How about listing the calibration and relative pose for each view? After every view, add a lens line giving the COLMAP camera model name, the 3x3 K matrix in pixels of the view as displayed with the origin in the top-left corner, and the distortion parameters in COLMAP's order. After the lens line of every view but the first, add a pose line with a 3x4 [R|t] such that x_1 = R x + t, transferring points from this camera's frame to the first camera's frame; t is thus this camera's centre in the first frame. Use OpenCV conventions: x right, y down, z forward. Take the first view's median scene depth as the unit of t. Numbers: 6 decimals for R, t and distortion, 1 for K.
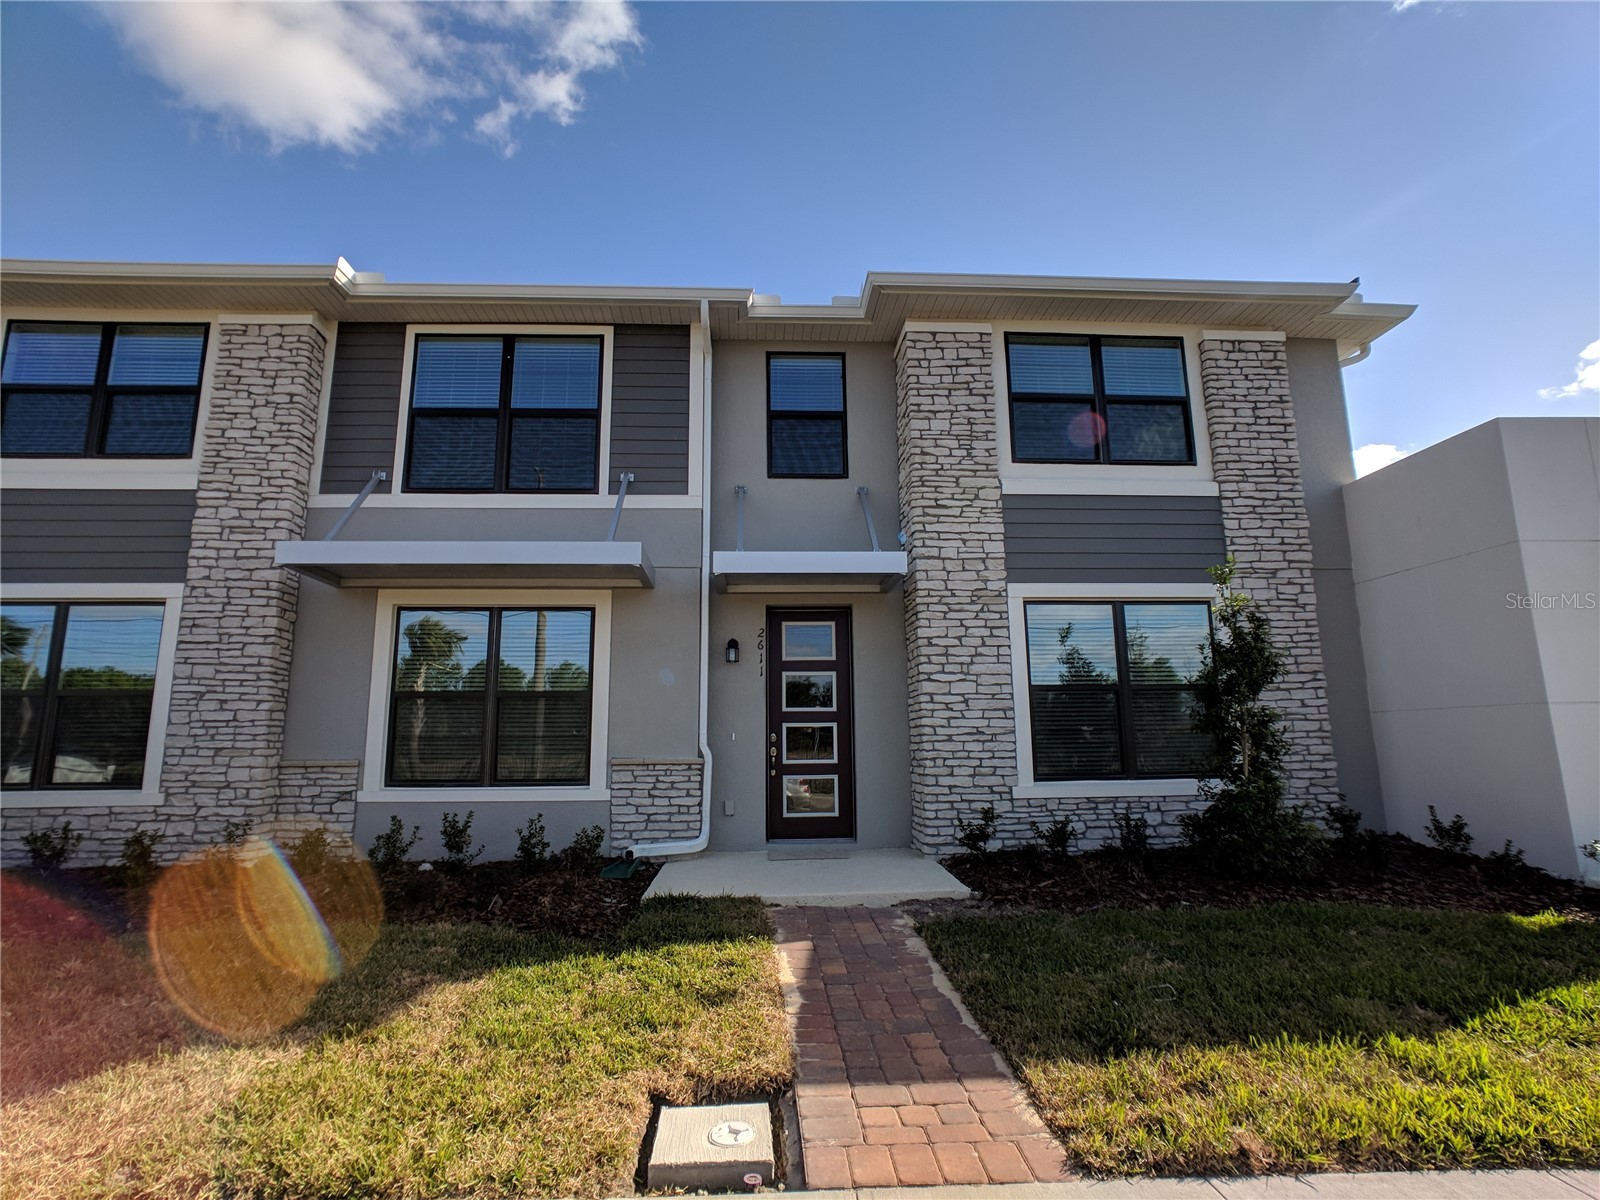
lens RADIAL K [[781.5, 0, 790.7], [0, 781.5, 614.5], [0, 0, 1]] dist [-0.044074, 0.021278]
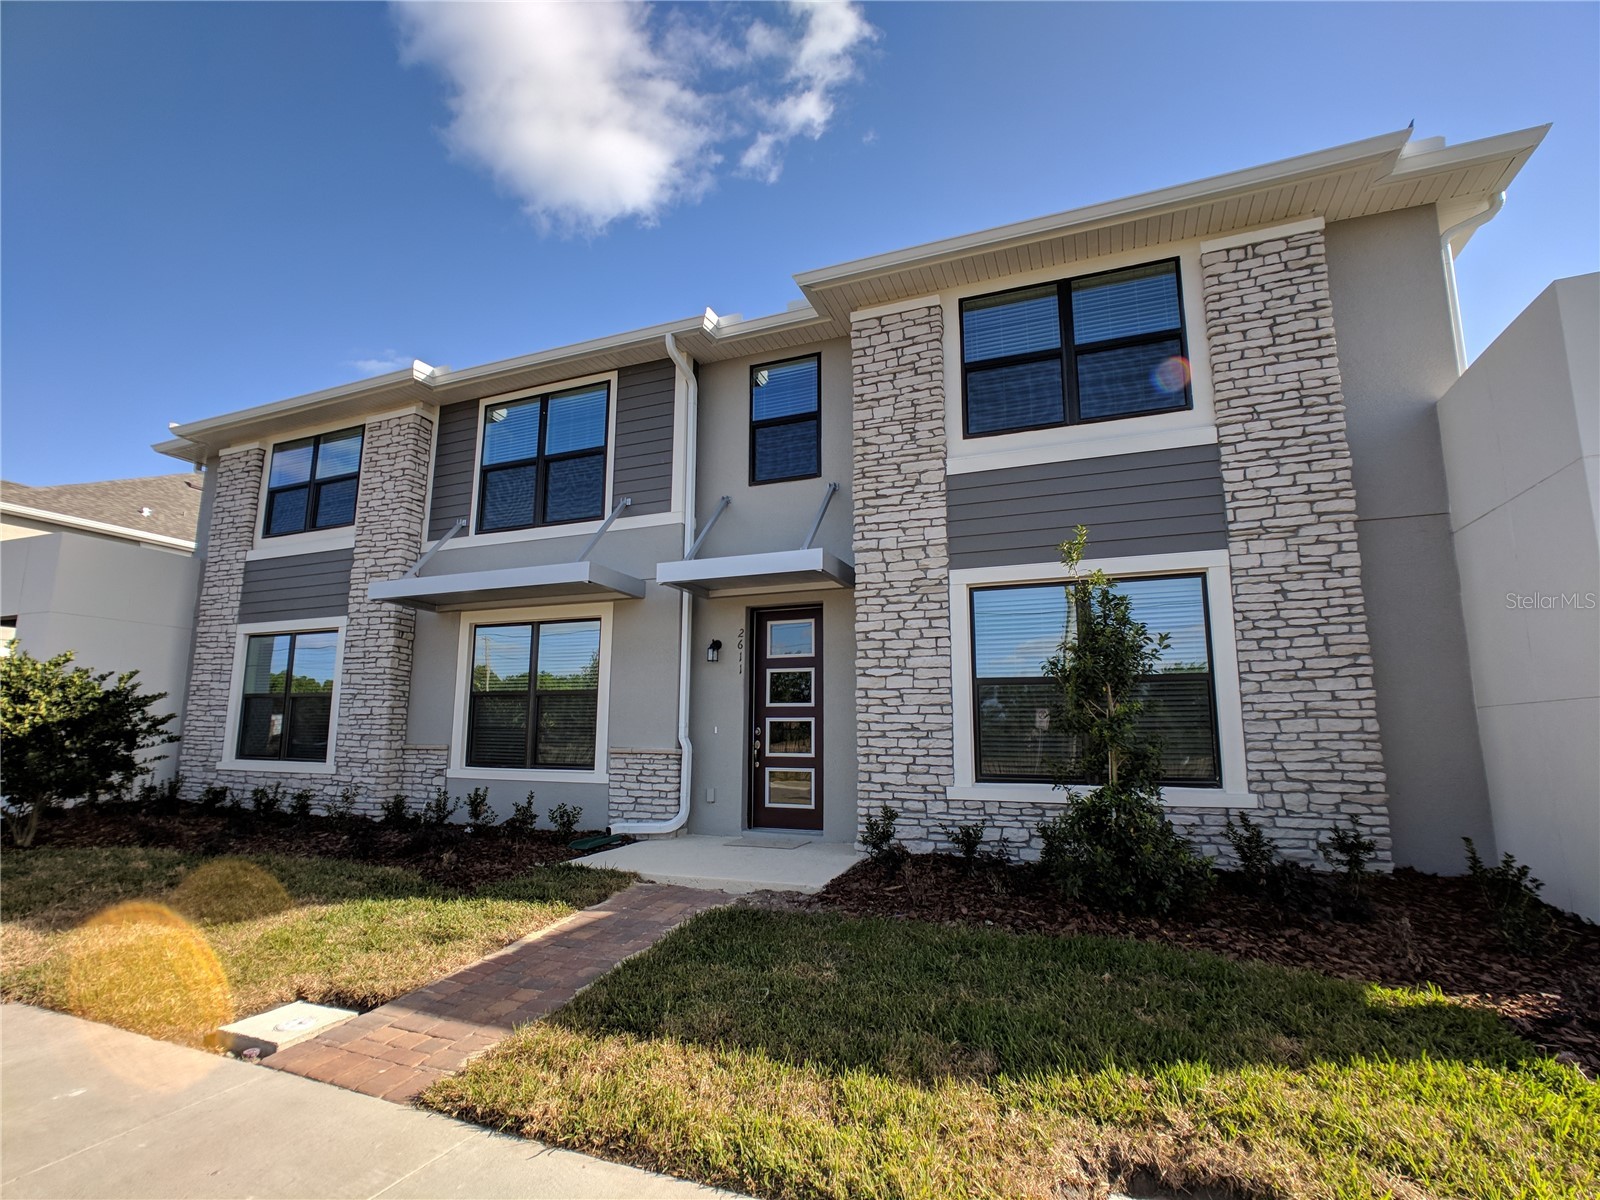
lens RADIAL K [[781.5, 0, 790.7], [0, 781.5, 614.5], [0, 0, 1]] dist [-0.044074, 0.021278]
pose [[0.903669, -0.051424, -0.425133, 0.497225], [0.055929, 0.998433, -0.001886, 0.004215], [0.424564, -0.022073, 0.905129, 0.067352]]
